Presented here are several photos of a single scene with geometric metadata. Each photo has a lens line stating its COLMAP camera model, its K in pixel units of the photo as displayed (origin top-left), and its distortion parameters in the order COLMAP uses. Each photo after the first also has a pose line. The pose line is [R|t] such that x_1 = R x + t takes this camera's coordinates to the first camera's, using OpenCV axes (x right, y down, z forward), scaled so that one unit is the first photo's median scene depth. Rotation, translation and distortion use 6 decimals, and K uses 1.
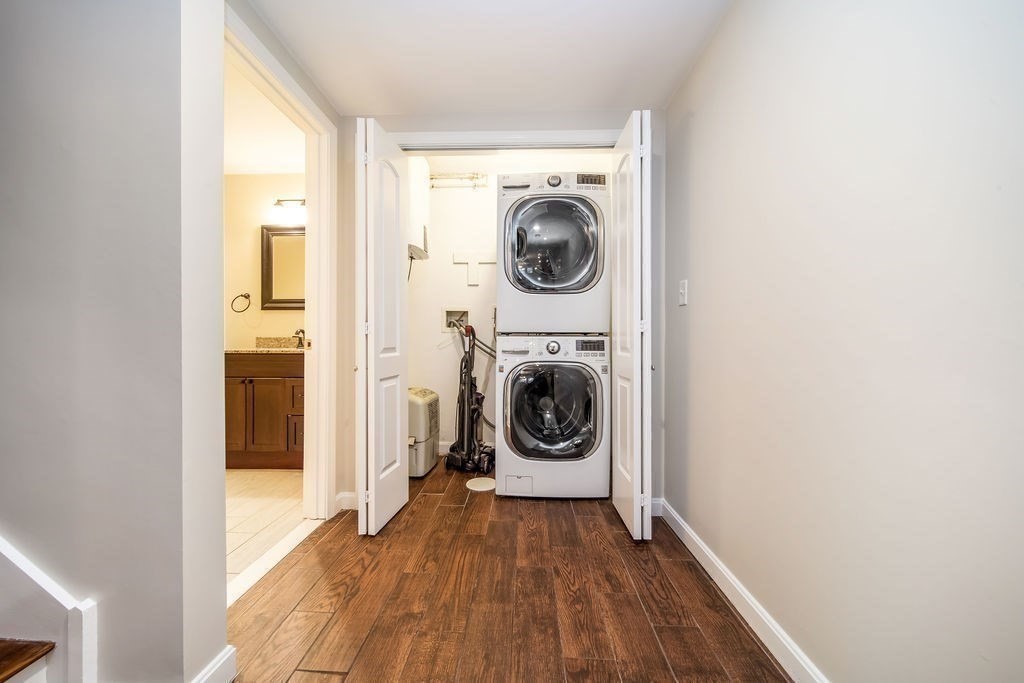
lens RADIAL K [[360.0, 0, 508.5], [0, 360.0, 339.6], [0, 0, 1]] dist [-0.001702, -0.000515]
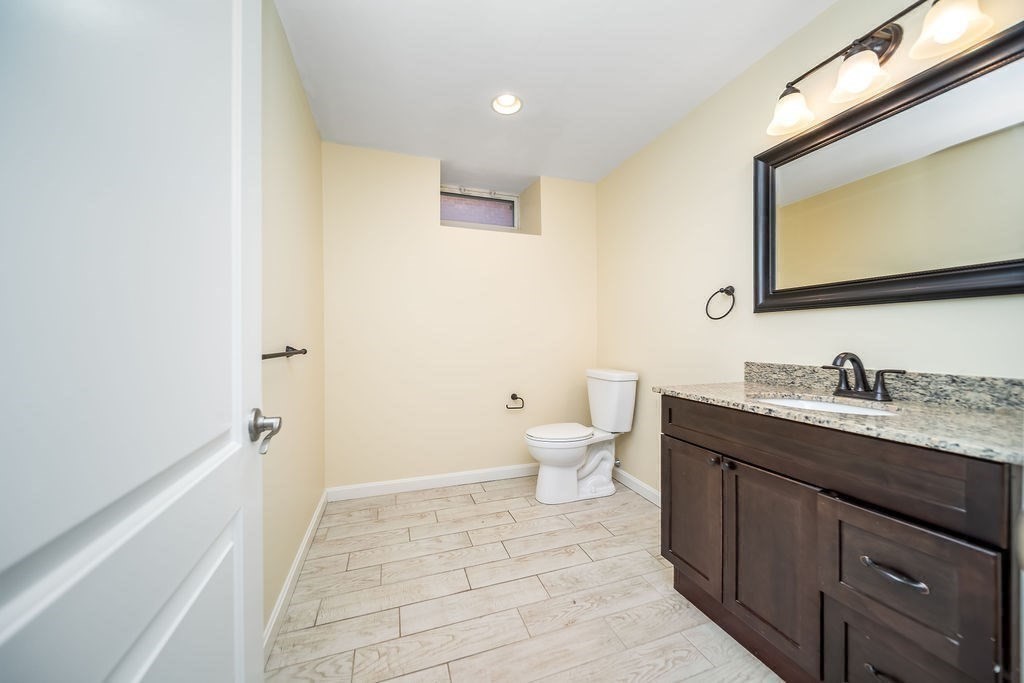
lens RADIAL K [[360.0, 0, 508.5], [0, 360.0, 339.6], [0, 0, 1]] dist [-0.001702, -0.000515]
pose [[0.360122, 0.002893, -0.932901, -0.315942], [0.001893, 0.999991, 0.003832, -0.044825], [0.932903, -0.003146, 0.360113, 0.460719]]
